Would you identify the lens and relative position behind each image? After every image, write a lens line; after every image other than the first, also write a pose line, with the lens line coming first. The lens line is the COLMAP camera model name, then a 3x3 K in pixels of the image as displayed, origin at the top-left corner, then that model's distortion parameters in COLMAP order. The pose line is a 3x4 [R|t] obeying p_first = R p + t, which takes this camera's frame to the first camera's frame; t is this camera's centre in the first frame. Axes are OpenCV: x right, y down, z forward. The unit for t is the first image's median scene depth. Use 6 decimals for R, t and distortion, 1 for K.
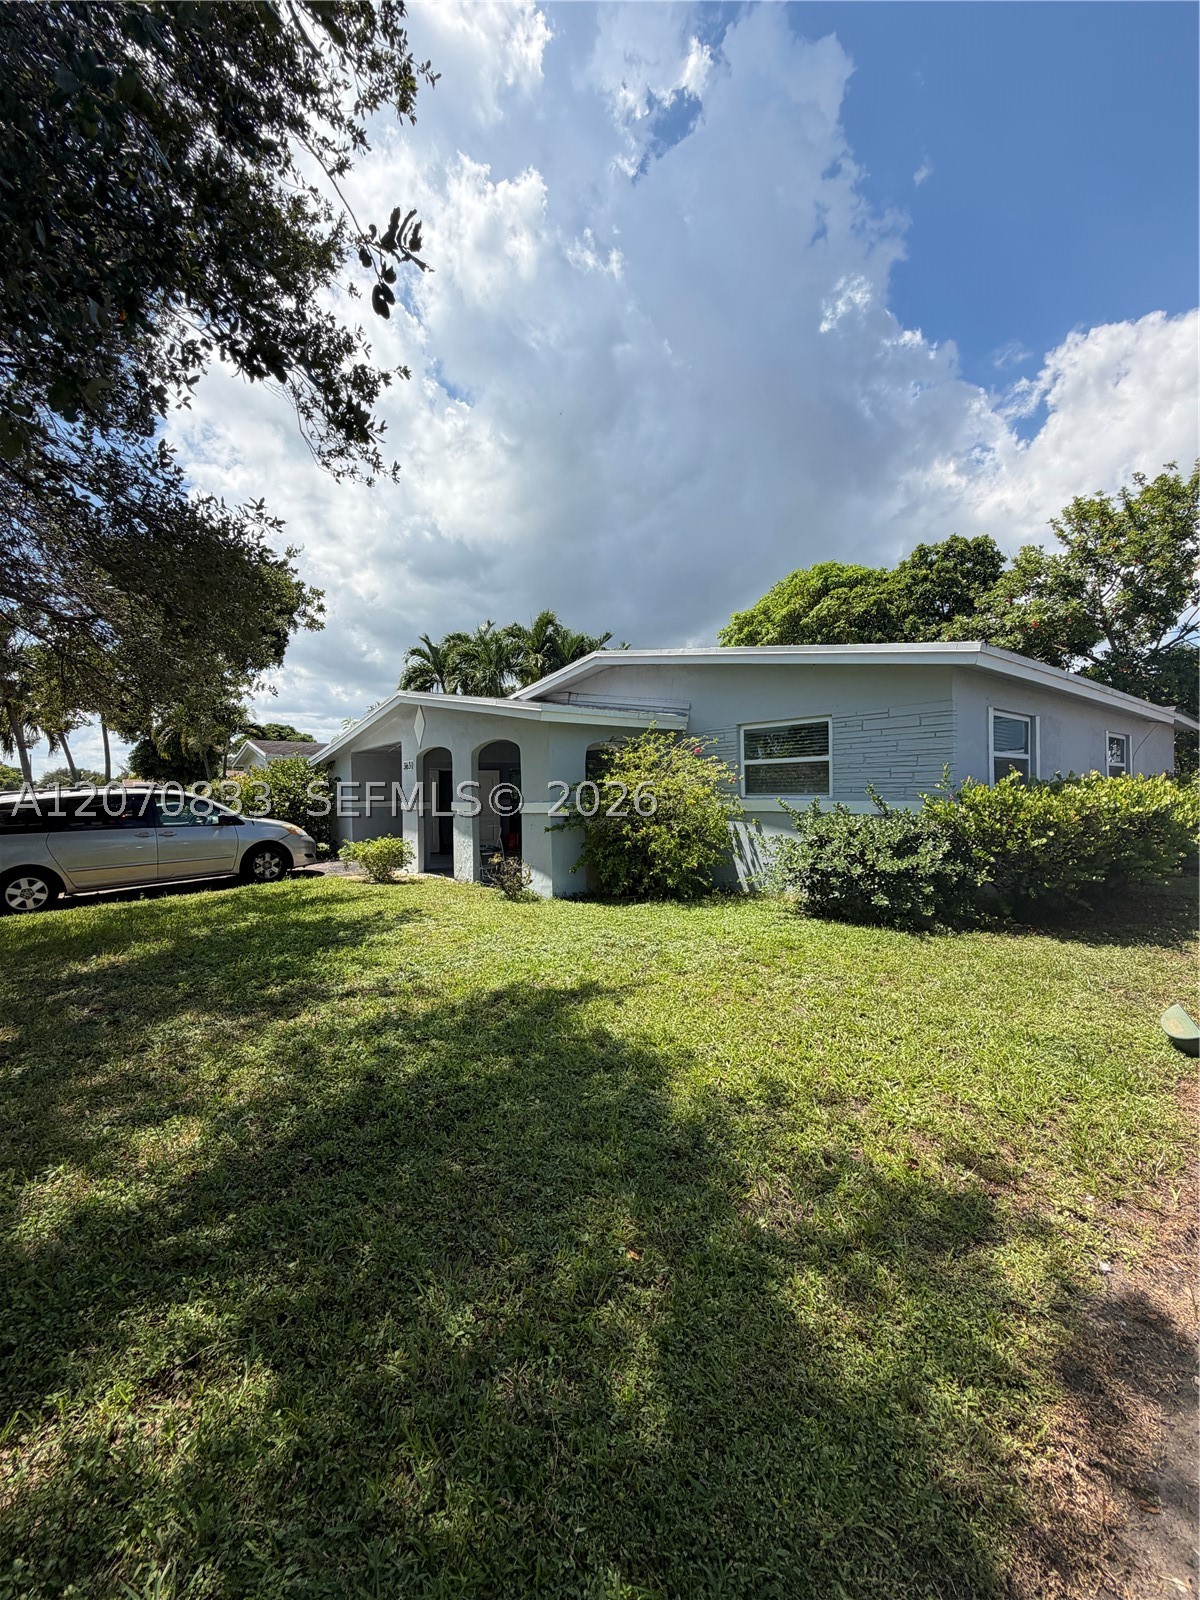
lens RADIAL K [[645.2, 0, 600.0], [0, 645.2, 800.0], [0, 0, 1]] dist [-0.001594, -0.000459]
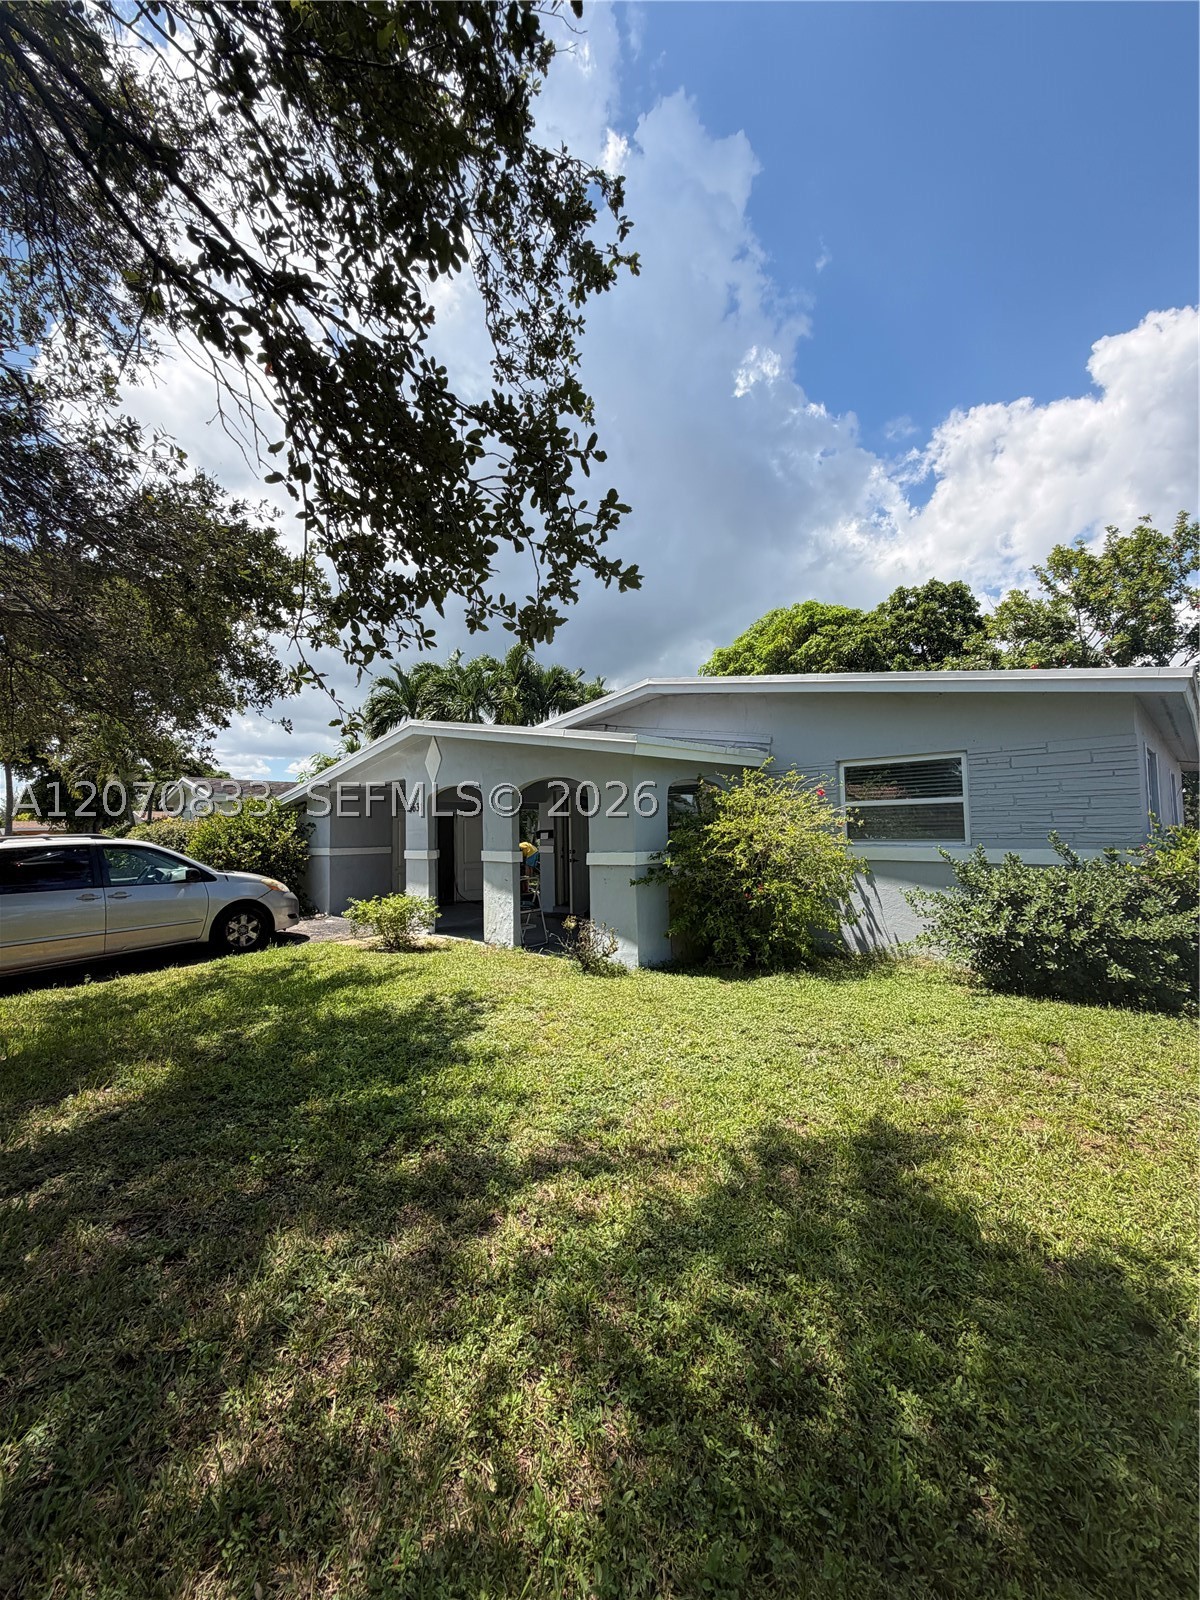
lens RADIAL K [[641.8, 0, 598.8], [0, 641.8, 807.8], [0, 0, 1]] dist [-0.003361, -0.000216]
pose [[0.992817, -0.002270, 0.119625, -0.158936], [0.007862, 0.998897, -0.046297, -0.011679], [-0.119388, 0.046905, 0.991739, 0.129804]]
